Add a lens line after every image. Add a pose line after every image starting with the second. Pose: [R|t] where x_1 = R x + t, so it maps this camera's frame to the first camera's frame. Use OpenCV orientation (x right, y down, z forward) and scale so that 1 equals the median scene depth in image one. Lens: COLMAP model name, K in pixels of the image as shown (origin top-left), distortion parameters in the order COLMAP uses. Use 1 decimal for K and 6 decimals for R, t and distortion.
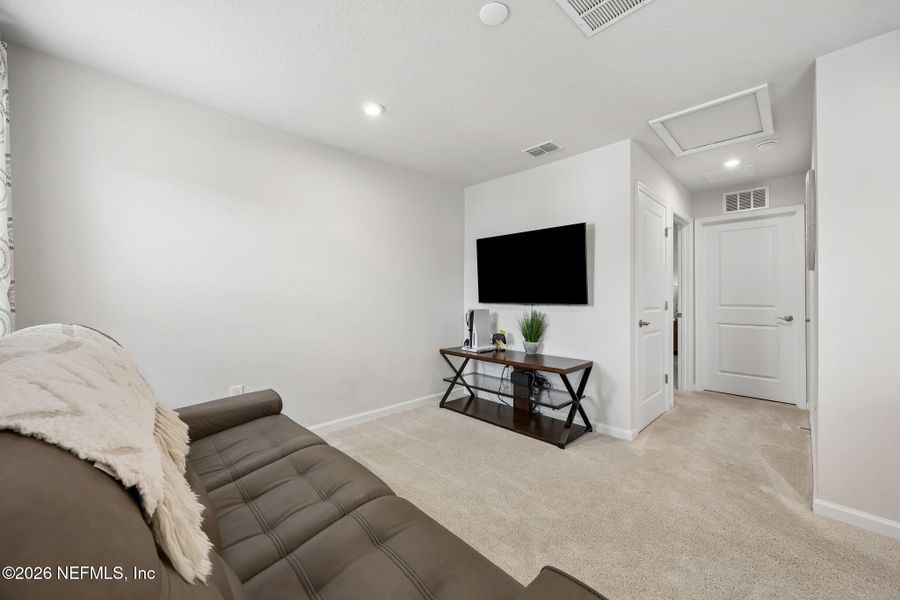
lens RADIAL K [[342.5, 0, 448.7], [0, 342.5, 302.9], [0, 0, 1]] dist [-0.002286, -0.000195]
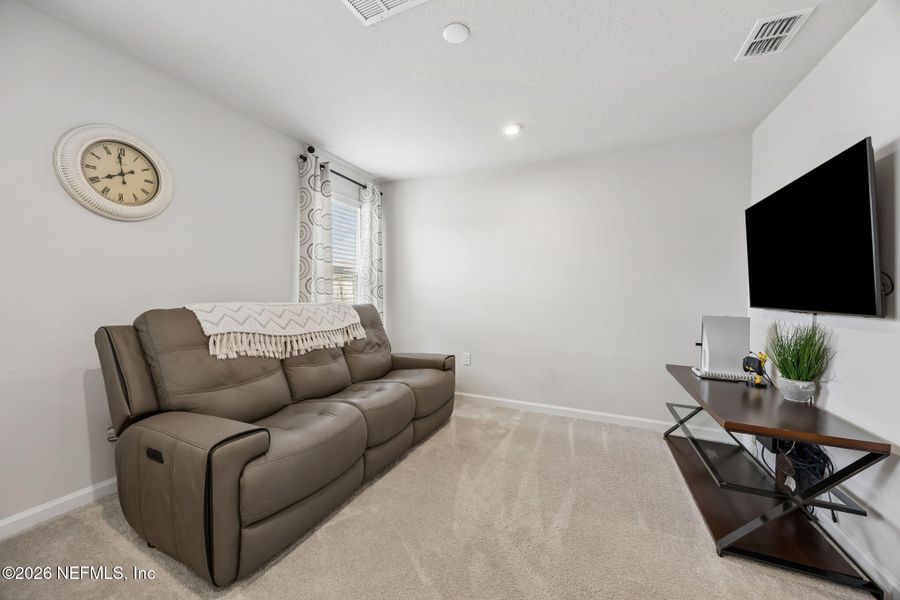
lens RADIAL K [[342.5, 0, 448.7], [0, 342.5, 302.9], [0, 0, 1]] dist [-0.002286, -0.000195]
pose [[0.364952, 0.026581, -0.930647, 0.549073], [-0.028039, 0.999453, 0.017550, -0.003662], [0.930604, 0.019690, 0.365498, 0.273047]]
